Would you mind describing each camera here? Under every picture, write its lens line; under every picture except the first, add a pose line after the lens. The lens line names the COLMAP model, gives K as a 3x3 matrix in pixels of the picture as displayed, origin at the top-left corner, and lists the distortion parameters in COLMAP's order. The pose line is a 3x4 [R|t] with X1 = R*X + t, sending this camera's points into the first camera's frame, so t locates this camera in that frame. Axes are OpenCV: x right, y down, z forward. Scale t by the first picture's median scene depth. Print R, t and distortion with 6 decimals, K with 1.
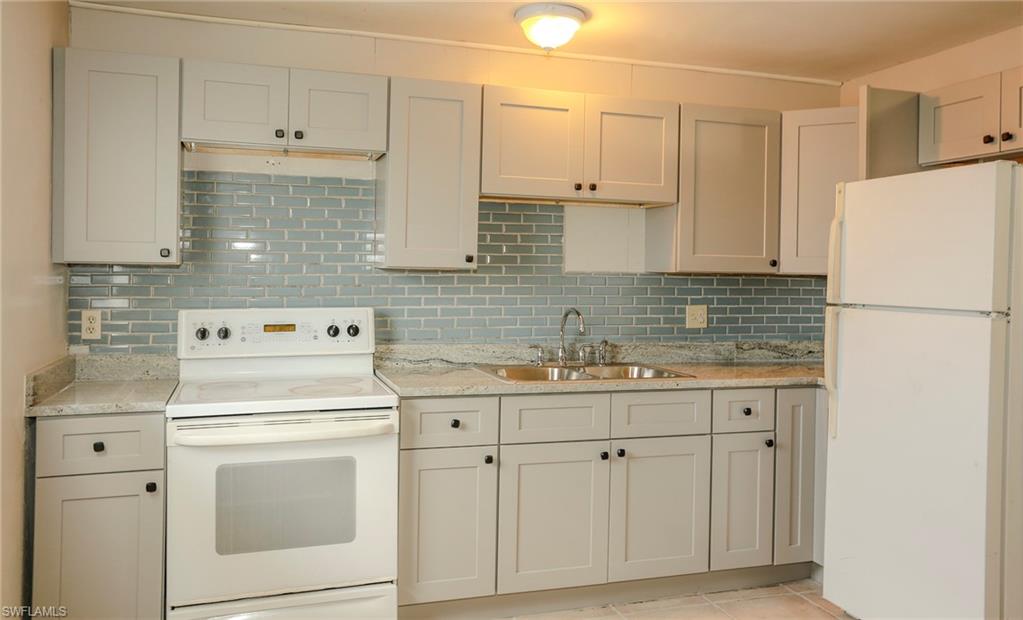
lens RADIAL K [[797.9, 0, 511.0], [0, 797.9, 279.1], [0, 0, 1]] dist [-0.013455, -0.002130]
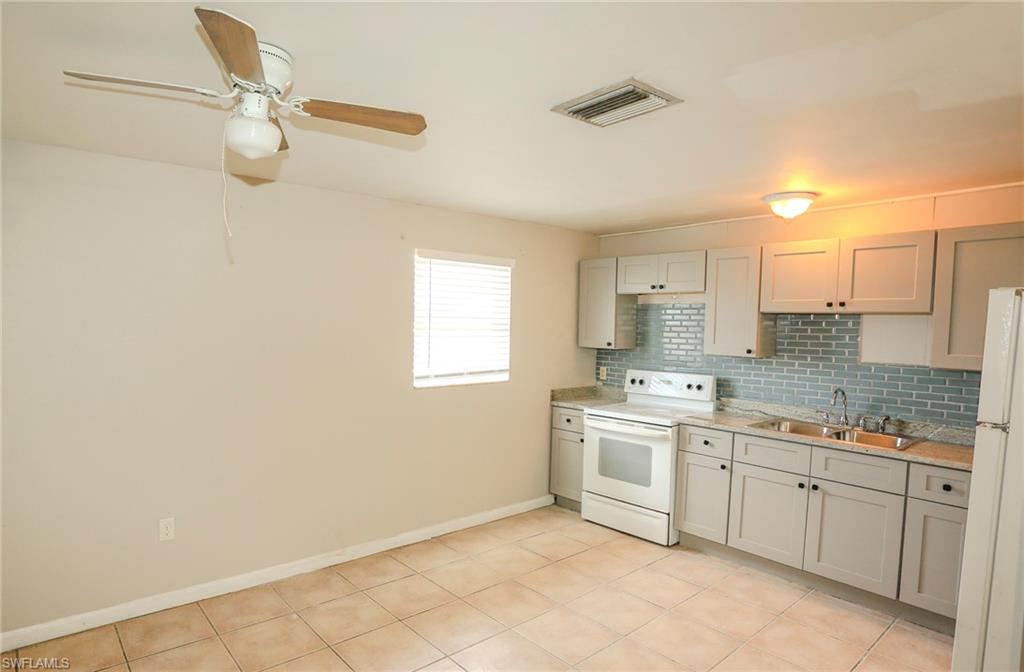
lens RADIAL K [[588.3, 0, 510.8], [0, 588.3, 364.6], [0, 0, 1]] dist [0.002143, 0.001117]
pose [[0.423702, 0.064153, -0.903527, 0.865802], [-0.024595, 0.997936, 0.059323, -0.059919], [0.905468, -0.002913, 0.424405, 0.024509]]
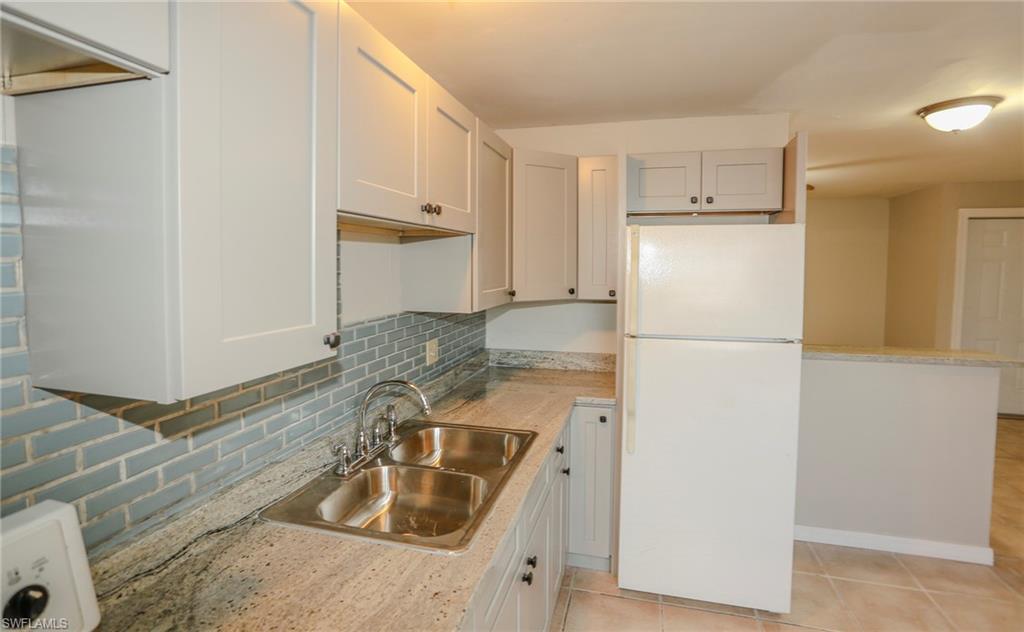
lens RADIAL K [[504.6, 0, 514.2], [0, 504.6, 300.2], [0, 0, 1]] dist [-0.000782, 0.000125]
pose [[0.533104, -0.078414, 0.842408, -0.267234], [0.015113, 0.996419, 0.083186, -0.077370], [-0.845915, -0.031616, 0.532380, 0.740488]]
